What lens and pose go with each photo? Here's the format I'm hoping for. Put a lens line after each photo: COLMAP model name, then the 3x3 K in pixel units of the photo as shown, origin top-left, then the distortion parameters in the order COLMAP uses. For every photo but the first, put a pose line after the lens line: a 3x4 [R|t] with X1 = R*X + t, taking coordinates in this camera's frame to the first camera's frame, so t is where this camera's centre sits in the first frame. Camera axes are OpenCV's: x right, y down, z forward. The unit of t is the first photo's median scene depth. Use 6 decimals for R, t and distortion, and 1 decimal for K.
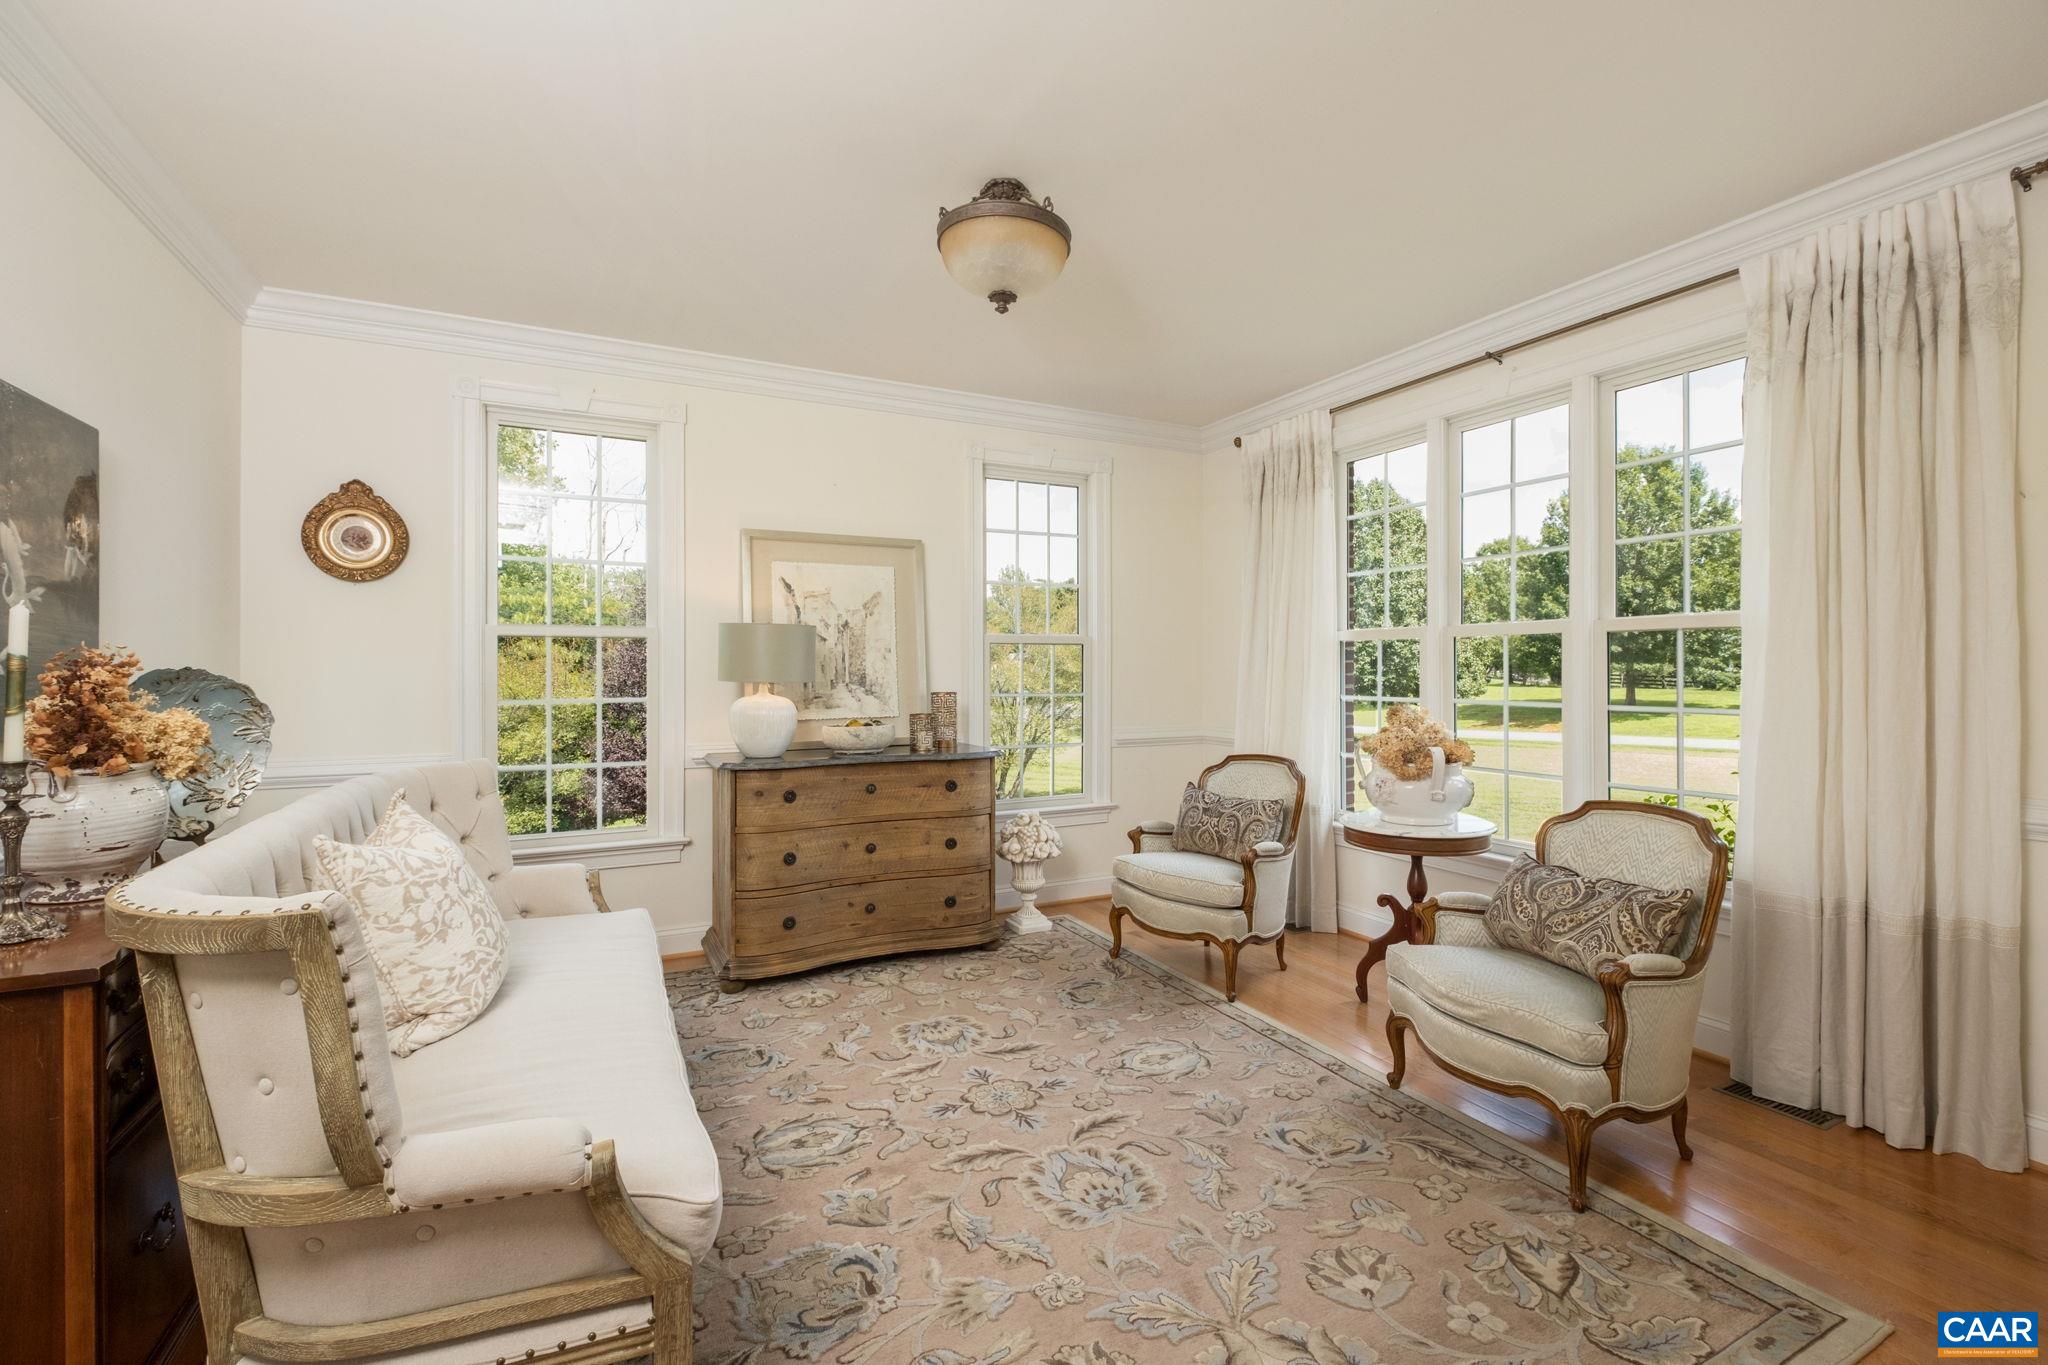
lens RADIAL K [[900.8, 0, 1022.2], [0, 900.8, 668.8], [0, 0, 1]] dist [-0.004578, -0.001423]
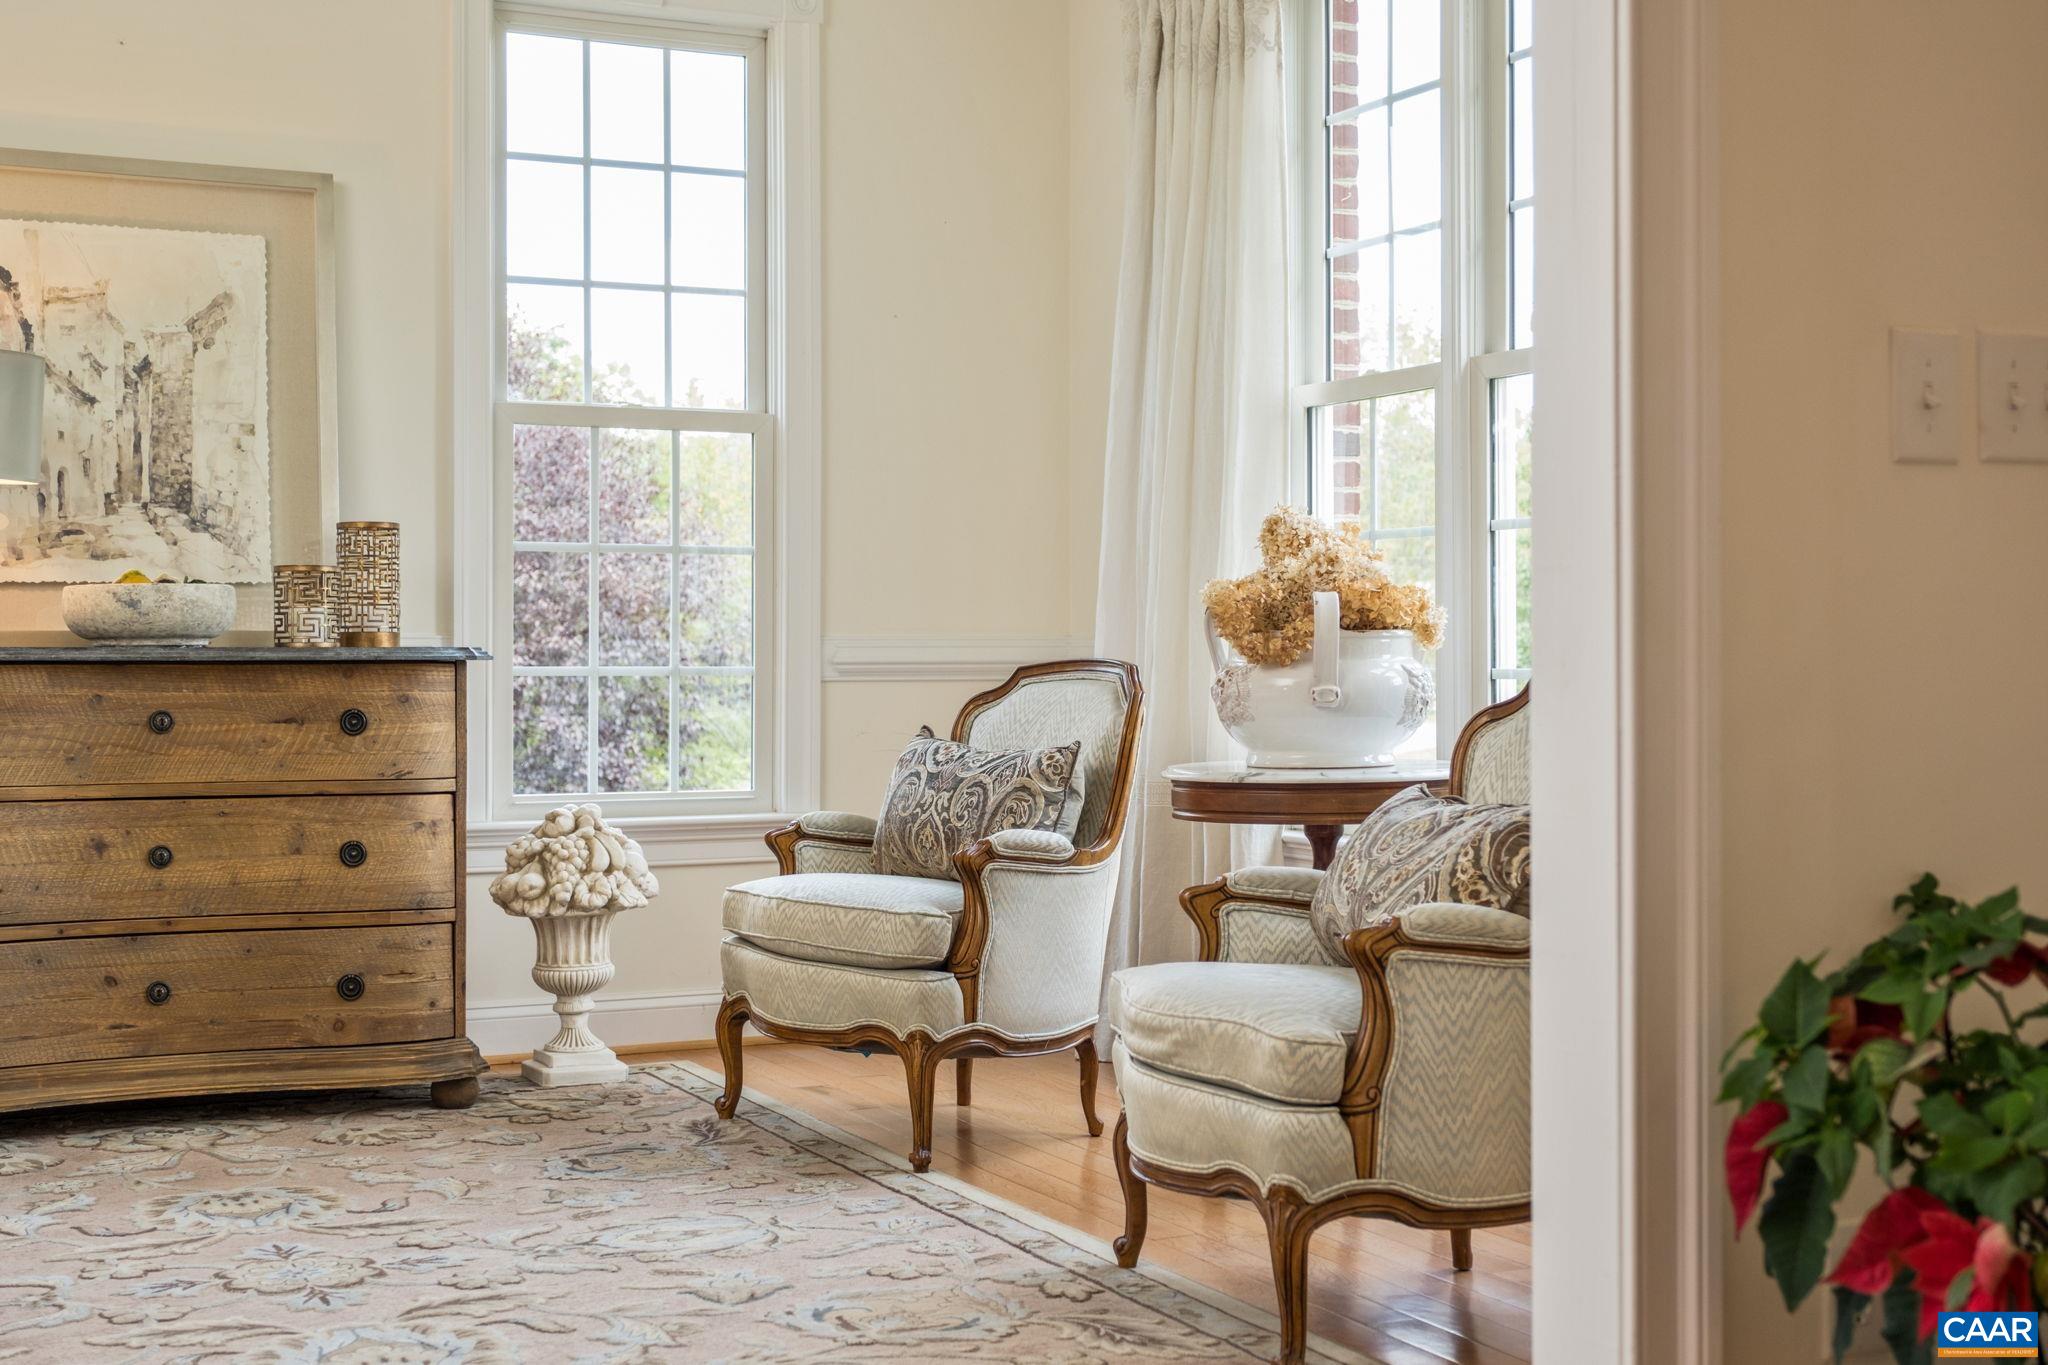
lens RADIAL K [[2742.4, 0, 1029.6], [0, 2742.4, 678.9], [0, 0, 1]] dist [0.028091, 0.000000]
pose [[0.999703, 0.001318, -0.024317, 0.295478], [-0.001321, 0.999999, -0.000118, 0.113528], [0.024317, 0.000150, 0.999704, -0.343874]]
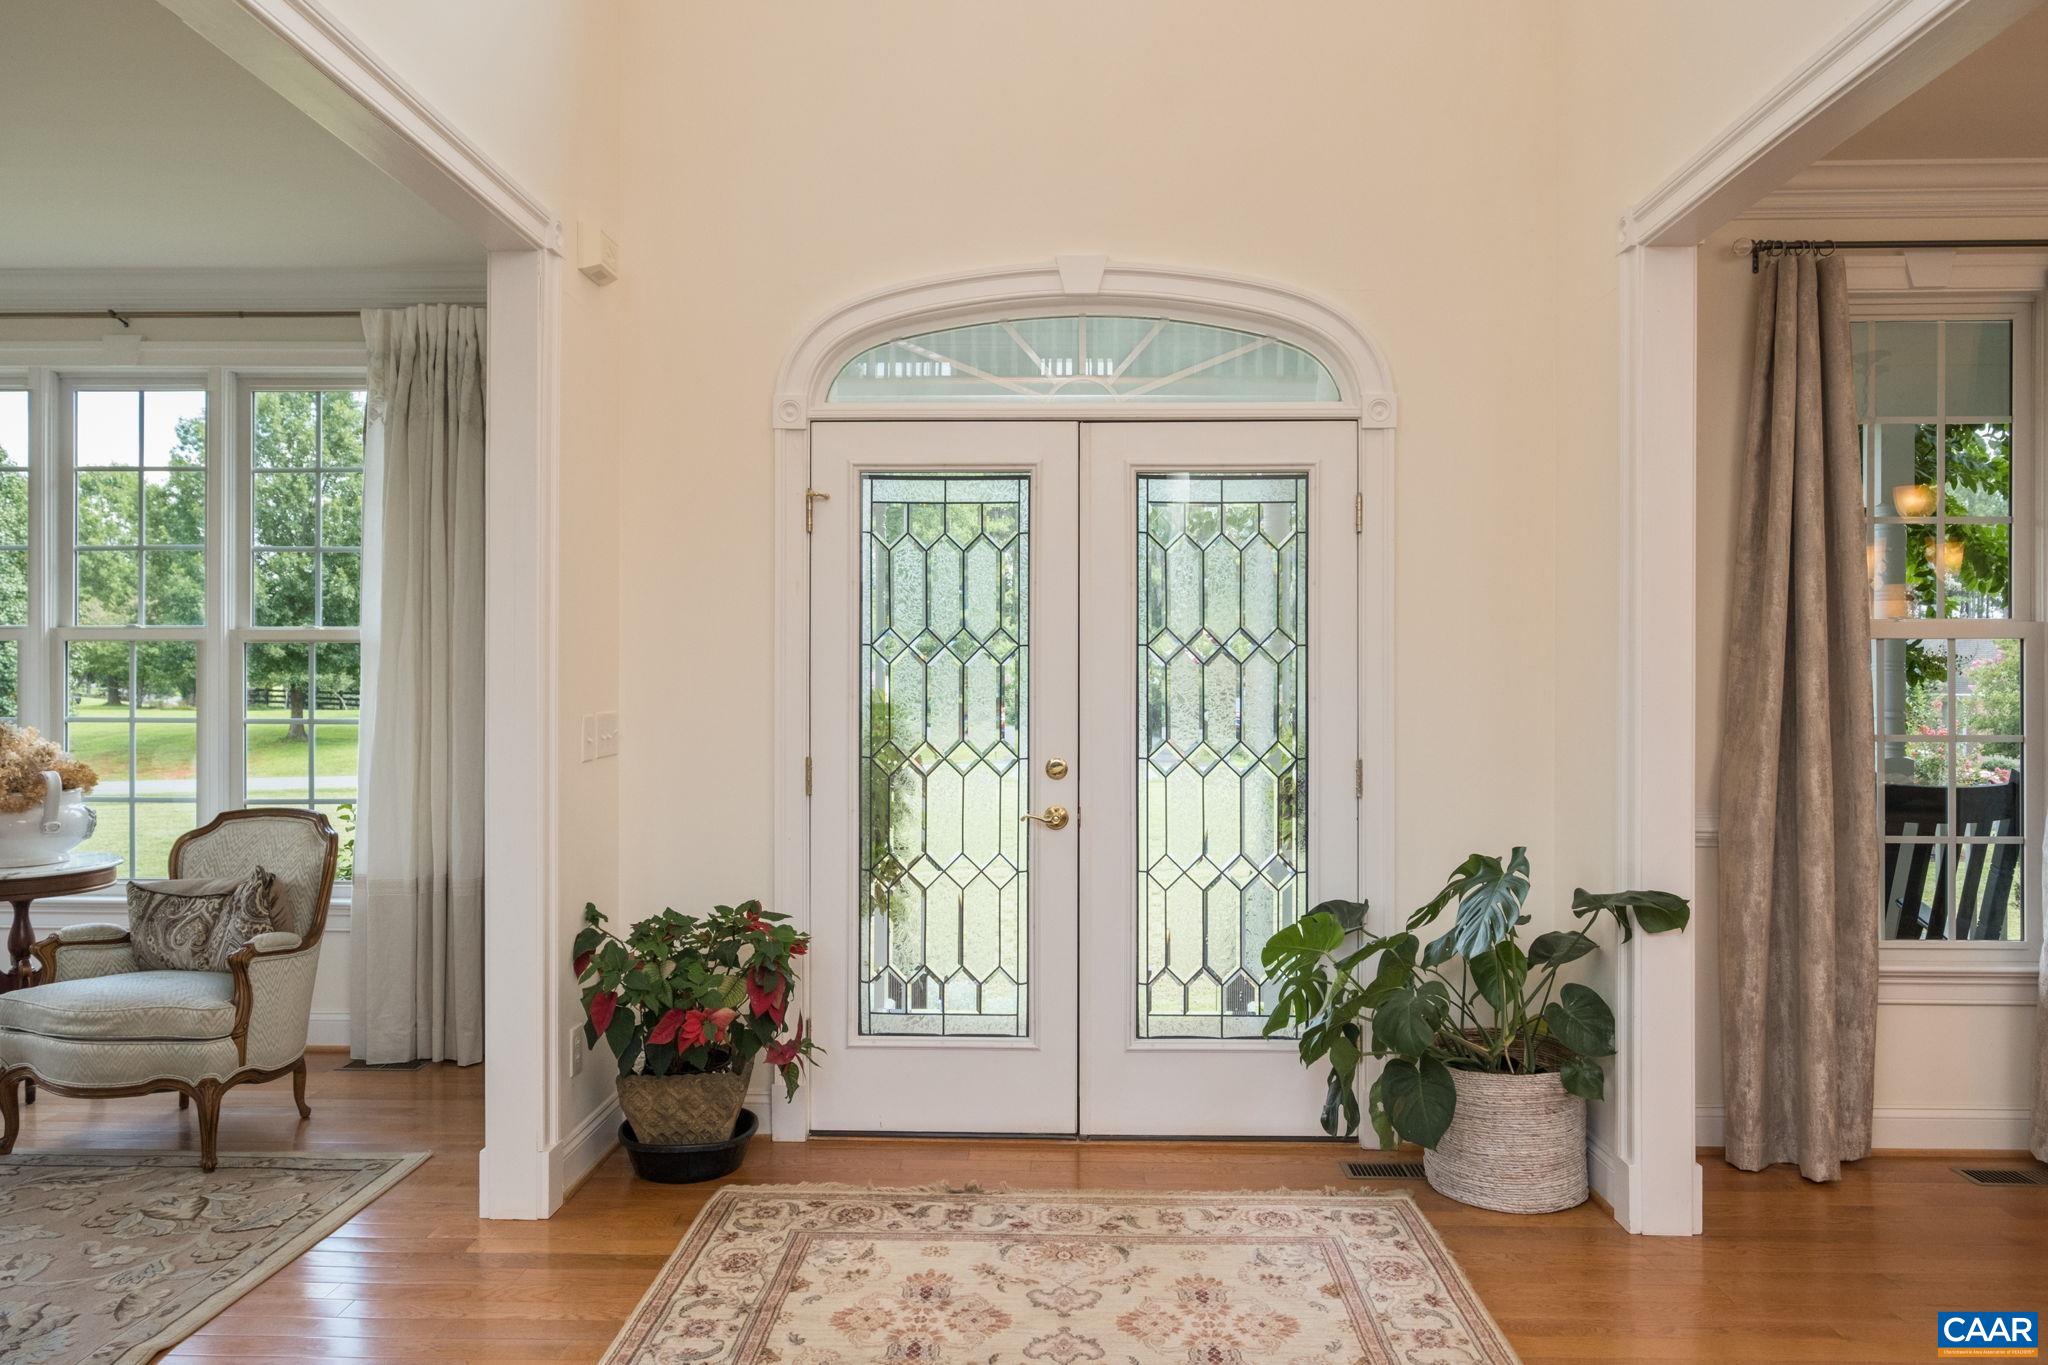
lens RADIAL K [[1446.8, 0, 1039.1], [0, 1446.8, 679.3], [0, 0, 1]] dist [-0.002106, 0.007886]
pose [[0.483090, 0.003465, 0.875564, -0.259446], [-0.002200, 0.999994, -0.002744, 0.000428], [-0.875568, -0.000600, 0.483095, -0.436723]]
